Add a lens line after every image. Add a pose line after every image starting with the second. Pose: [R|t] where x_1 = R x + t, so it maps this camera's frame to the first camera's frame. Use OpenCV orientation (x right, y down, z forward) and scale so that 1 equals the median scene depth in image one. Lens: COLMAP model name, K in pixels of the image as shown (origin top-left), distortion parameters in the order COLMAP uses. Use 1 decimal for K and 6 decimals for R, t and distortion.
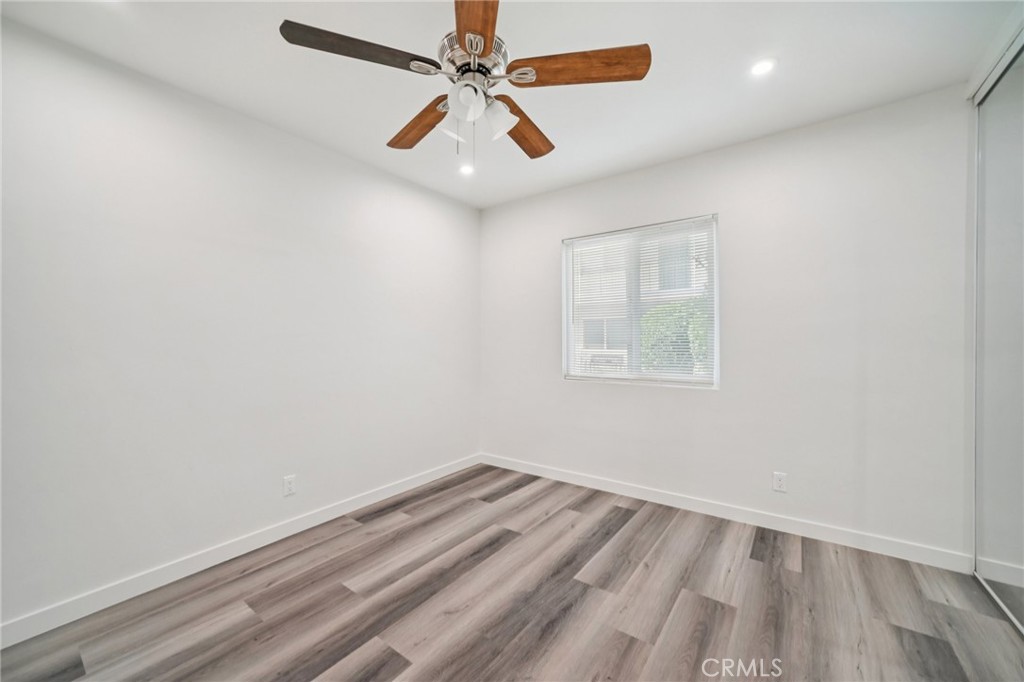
lens RADIAL K [[393.8, 0, 509.5], [0, 393.8, 336.0], [0, 0, 1]] dist [-0.015912, 0.005656]
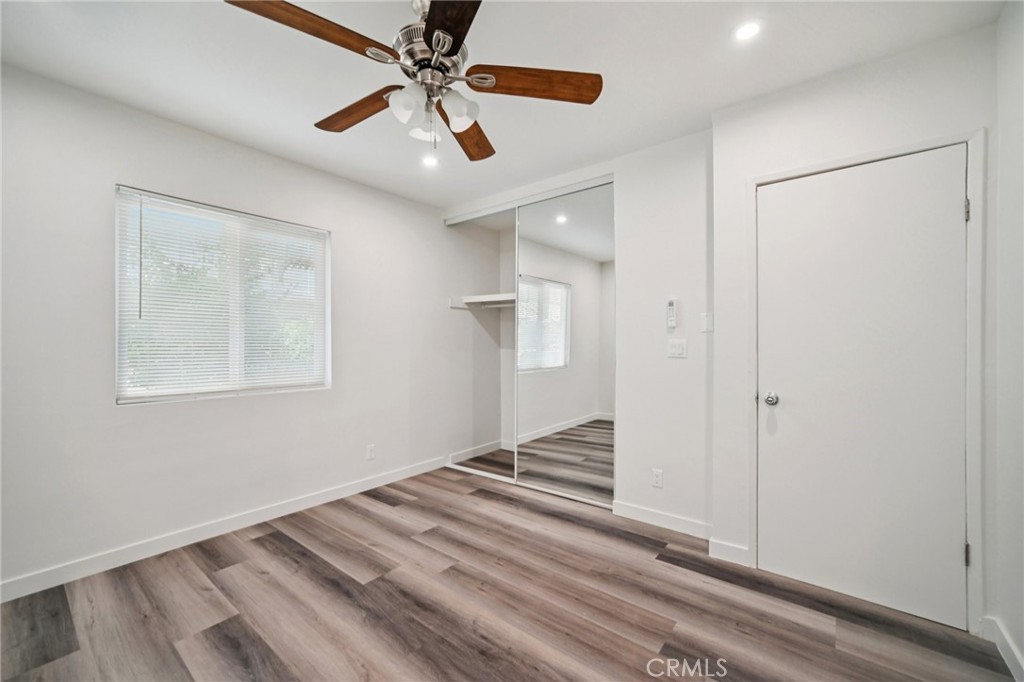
lens RADIAL K [[414.1, 0, 514.5], [0, 414.1, 344.2], [0, 0, 1]] dist [0.000805, 0.000254]
pose [[0.040105, 0.002722, 0.999192, -0.734569], [-0.016365, 0.999864, -0.002067, 0.003831], [-0.999061, -0.016269, 0.040144, 0.492037]]
